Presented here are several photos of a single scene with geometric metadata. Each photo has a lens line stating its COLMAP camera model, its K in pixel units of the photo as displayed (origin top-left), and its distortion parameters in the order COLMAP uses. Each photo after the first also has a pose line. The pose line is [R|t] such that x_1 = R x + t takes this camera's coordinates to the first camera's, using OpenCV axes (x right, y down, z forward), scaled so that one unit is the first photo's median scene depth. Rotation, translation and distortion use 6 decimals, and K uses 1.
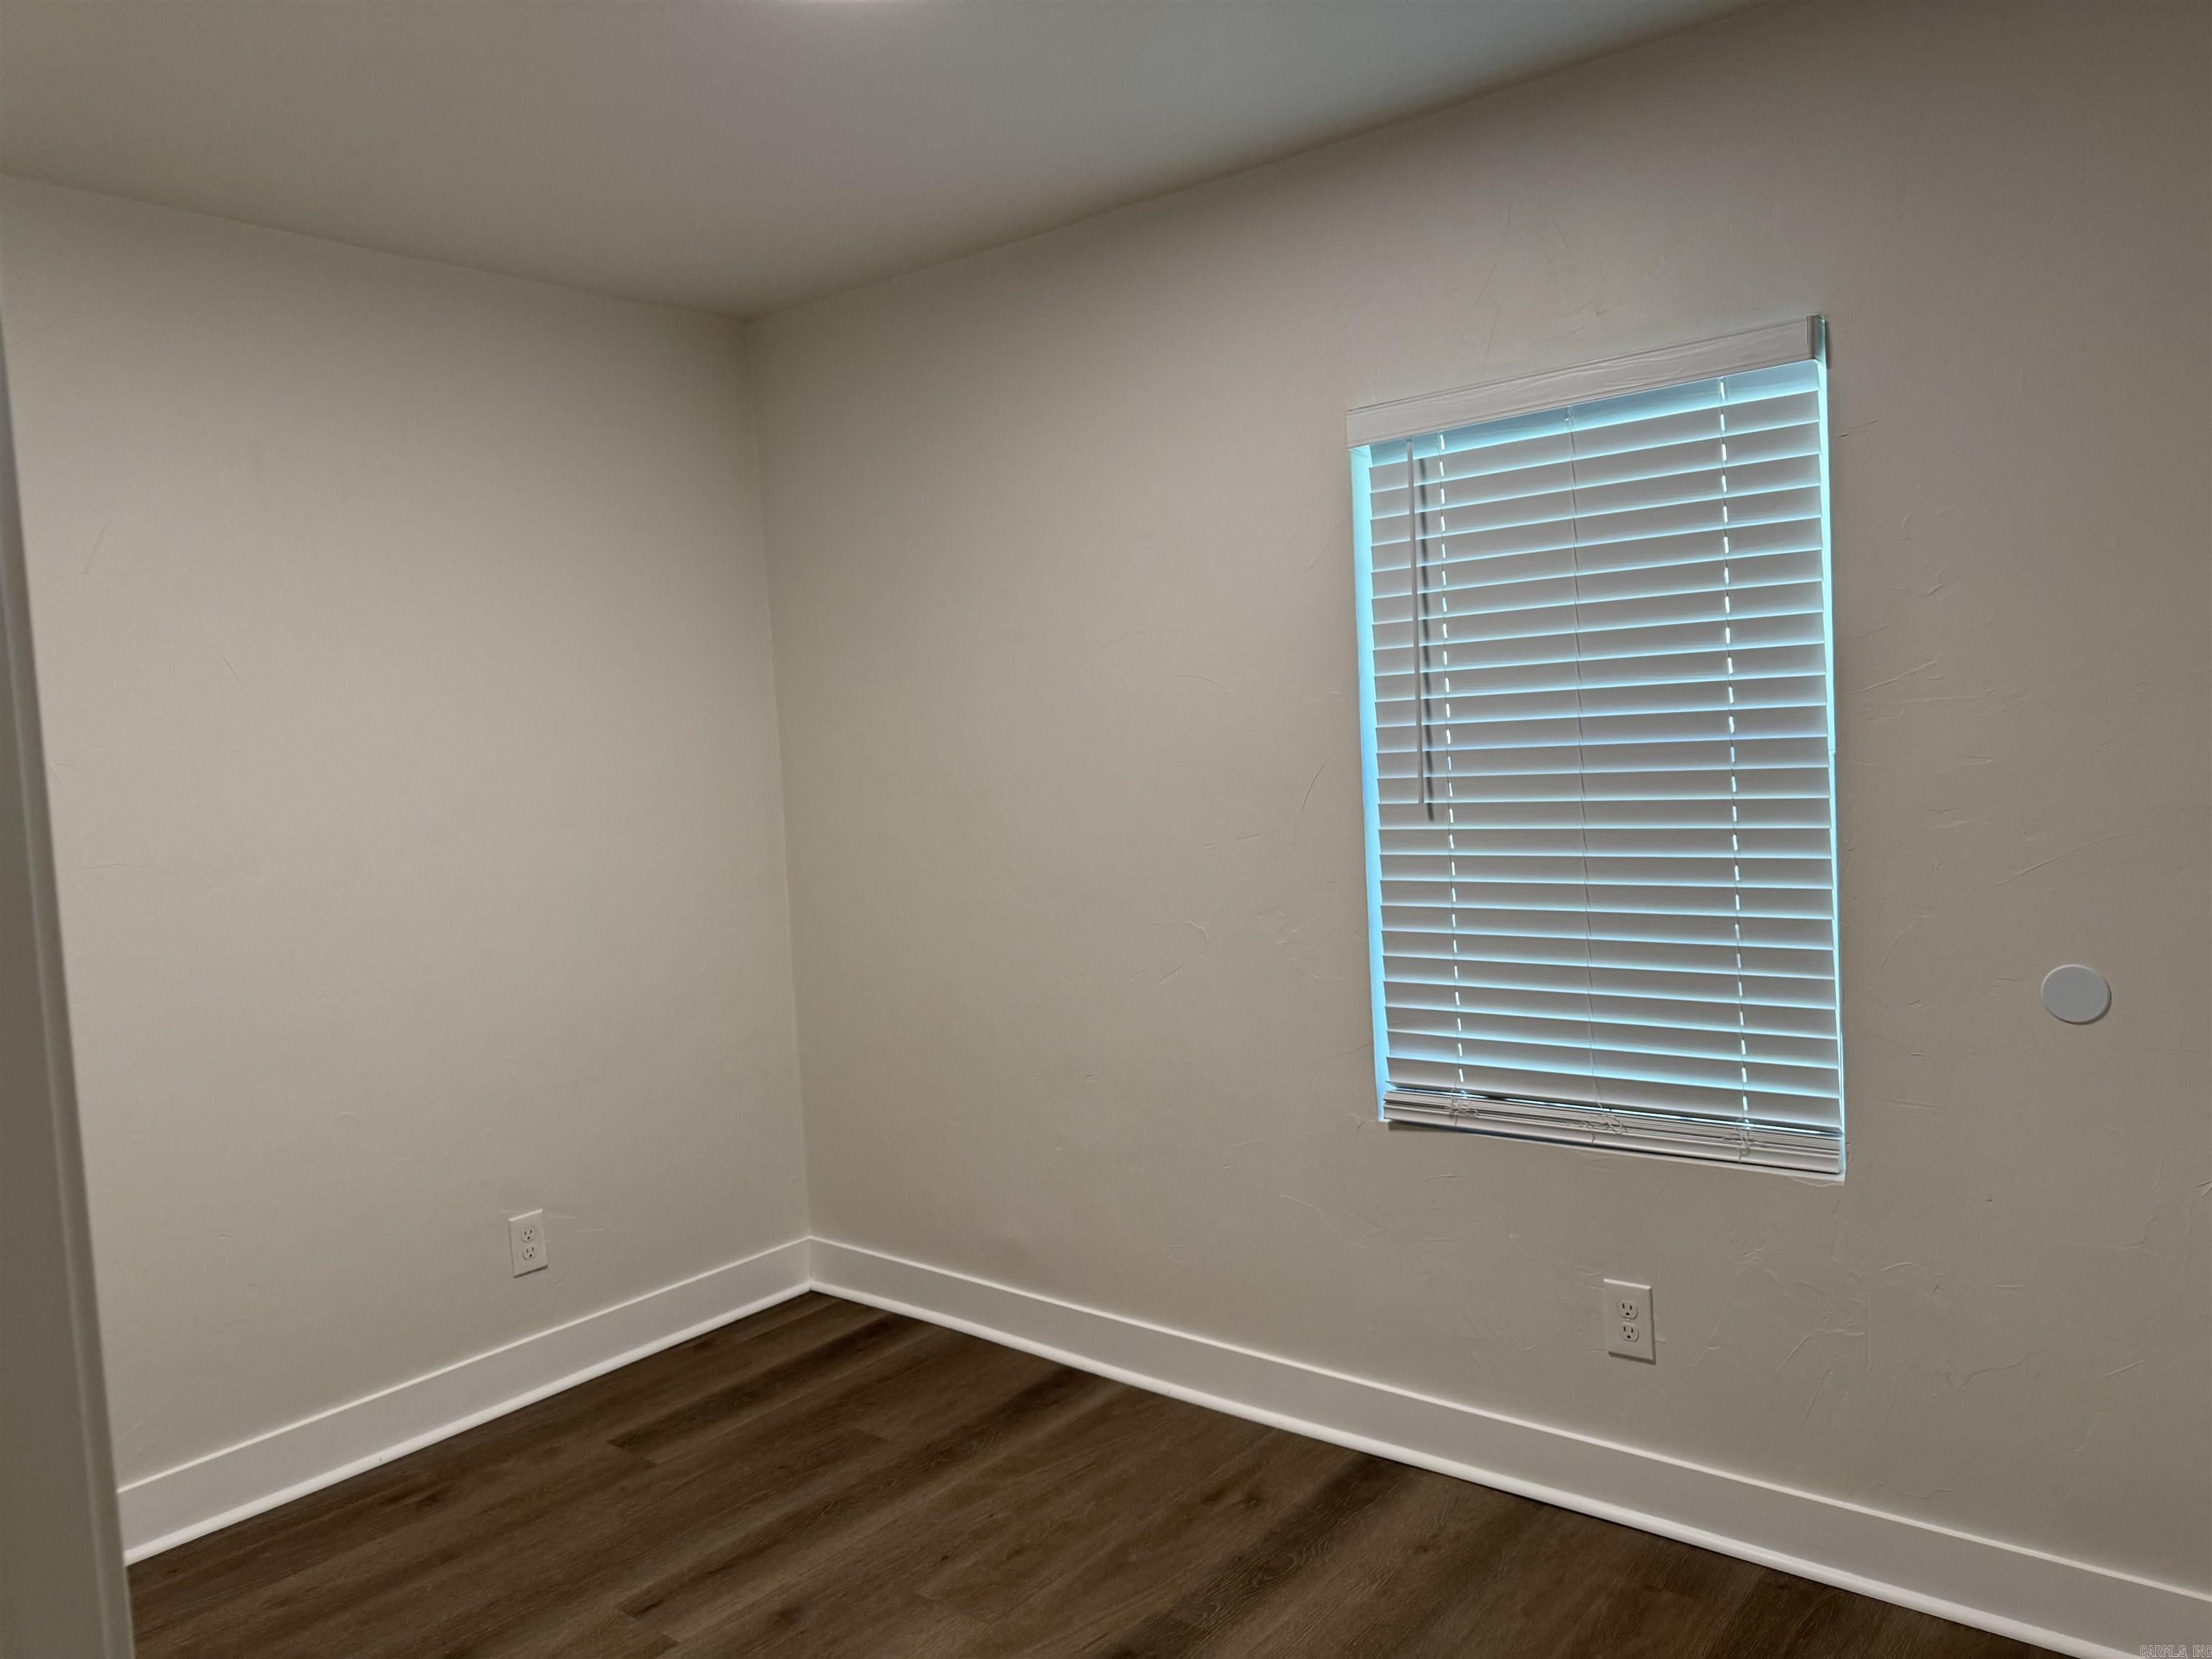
lens RADIAL K [[1572.0, 0, 1108.1], [0, 1572.0, 821.8], [0, 0, 1]] dist [0.038970, -0.037553]
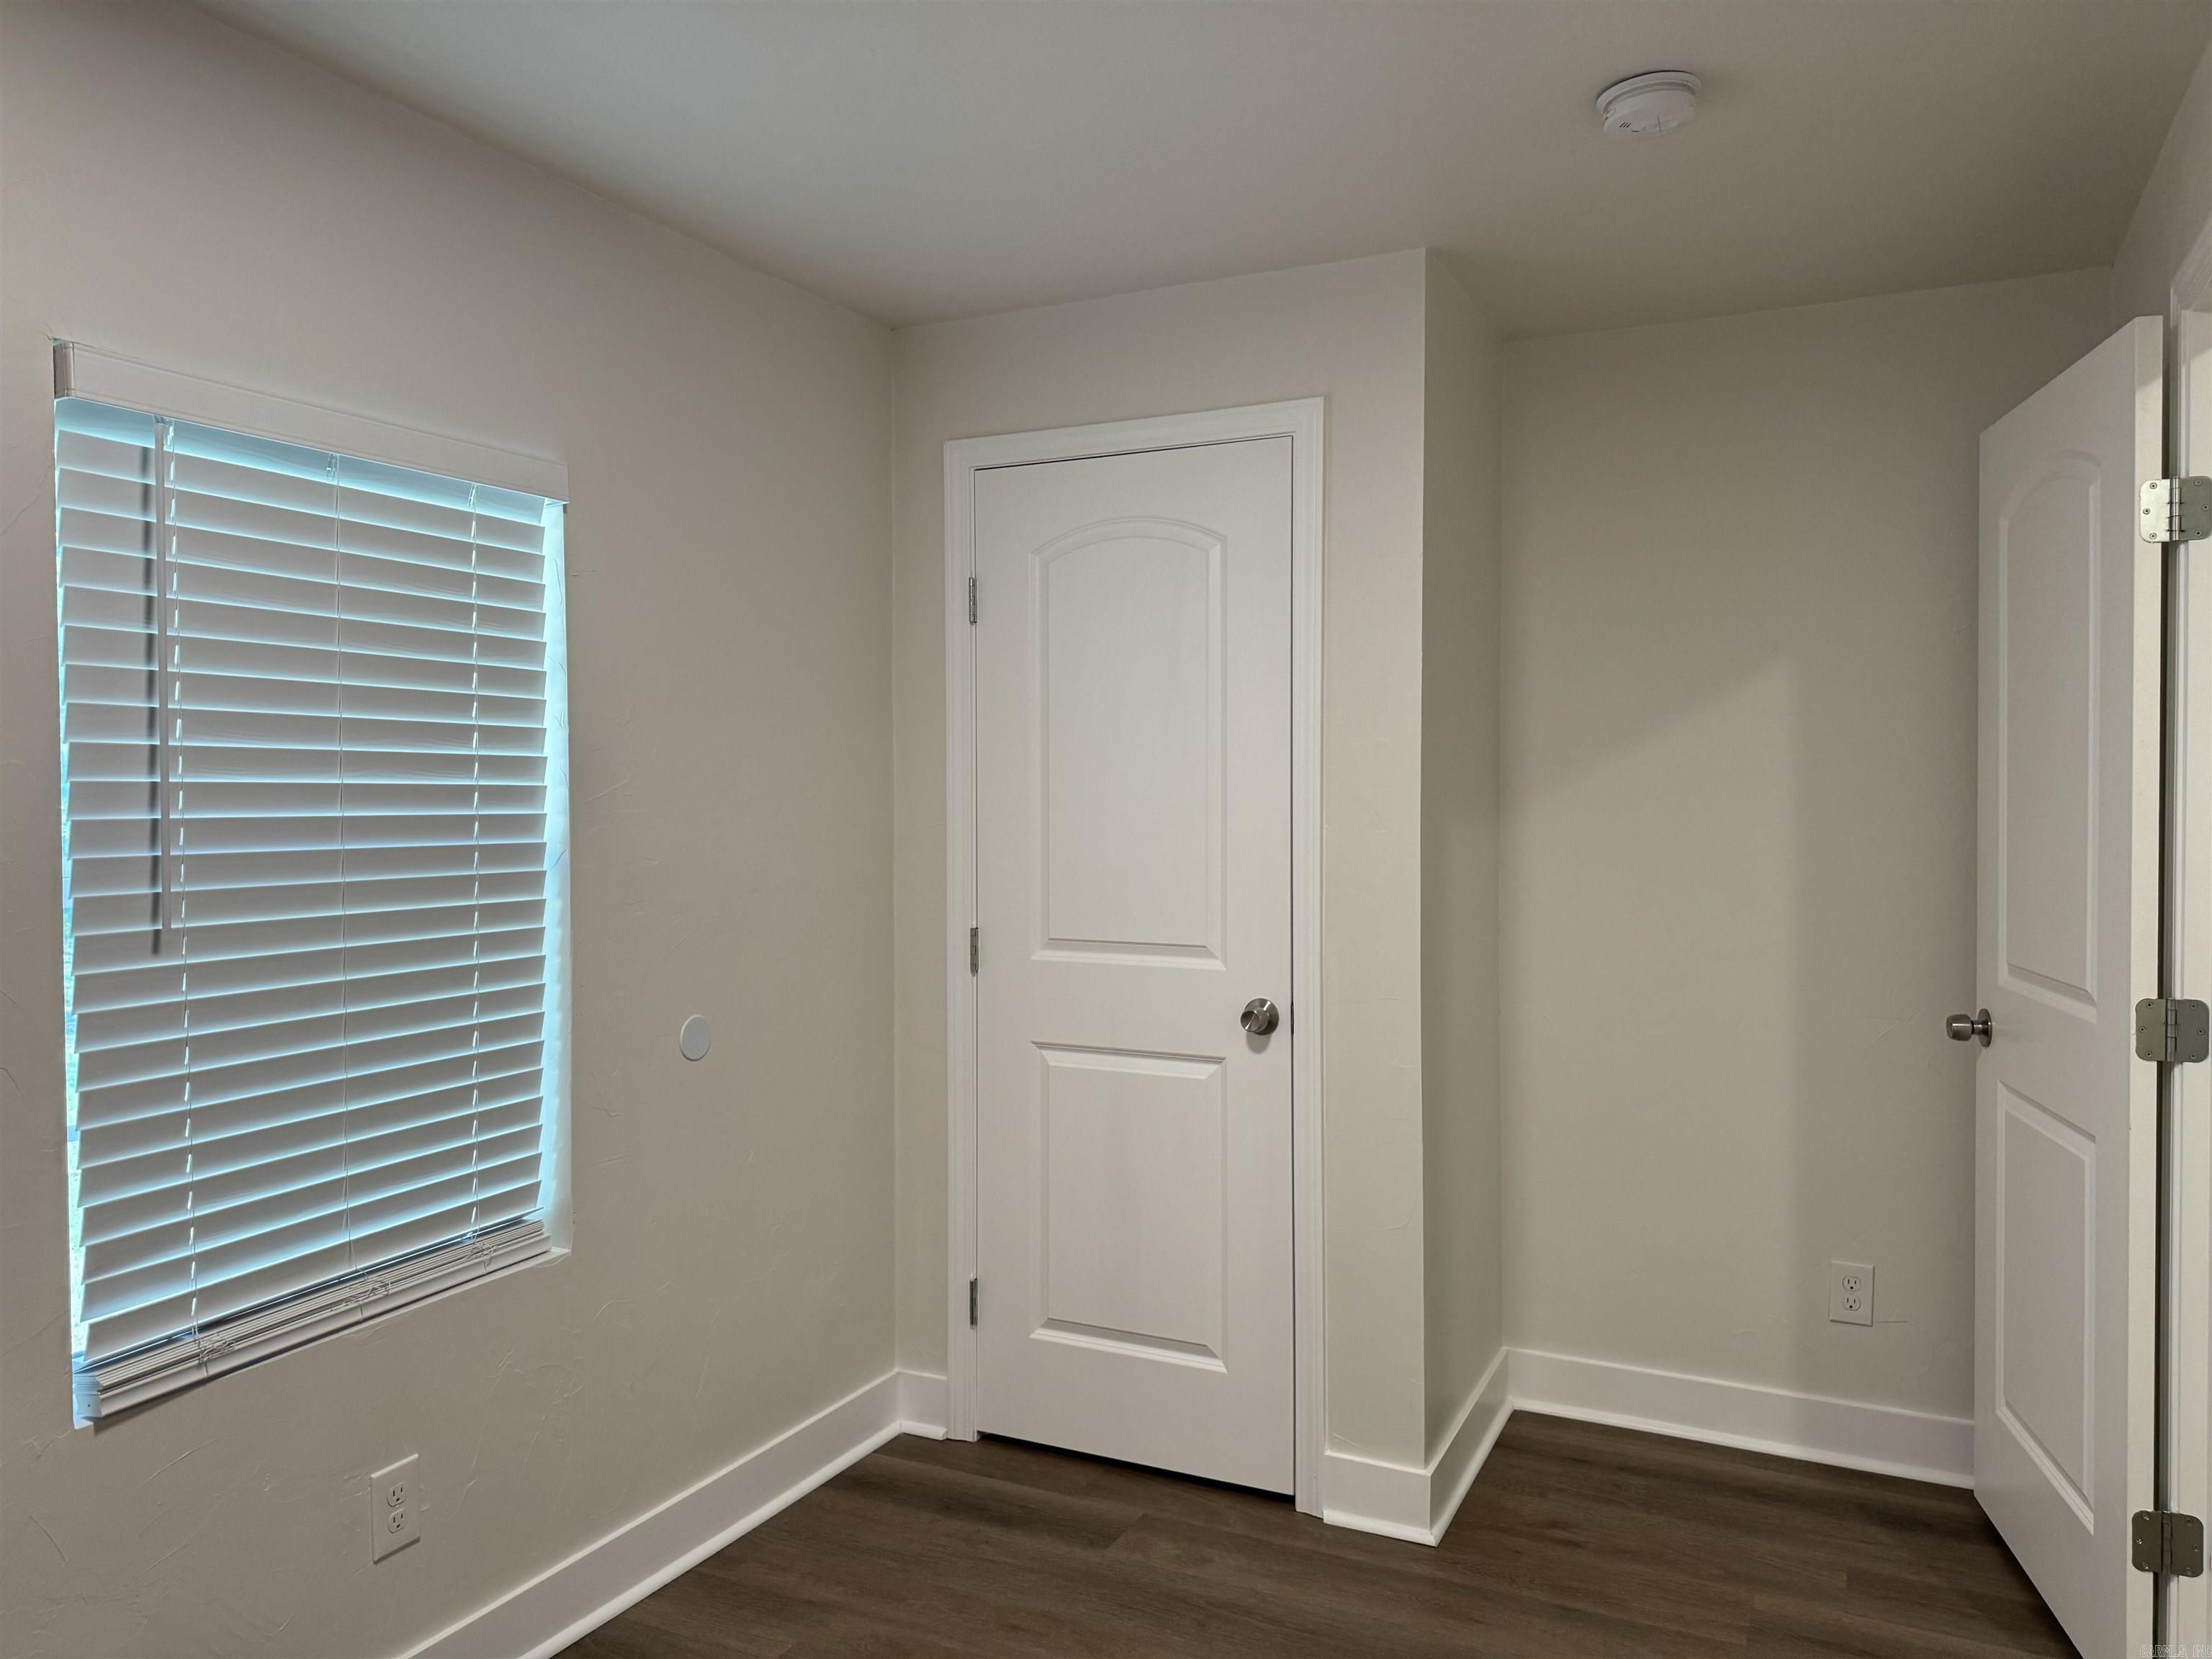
lens RADIAL K [[1572.0, 0, 1107.2], [0, 1572.0, 826.5], [0, 0, 1]] dist [0.038970, -0.037553]
pose [[-0.242545, 0.036944, 0.969436, -0.592569], [0.075591, 0.996956, -0.019080, -0.012585], [-0.967191, 0.068653, -0.244600, 0.763581]]
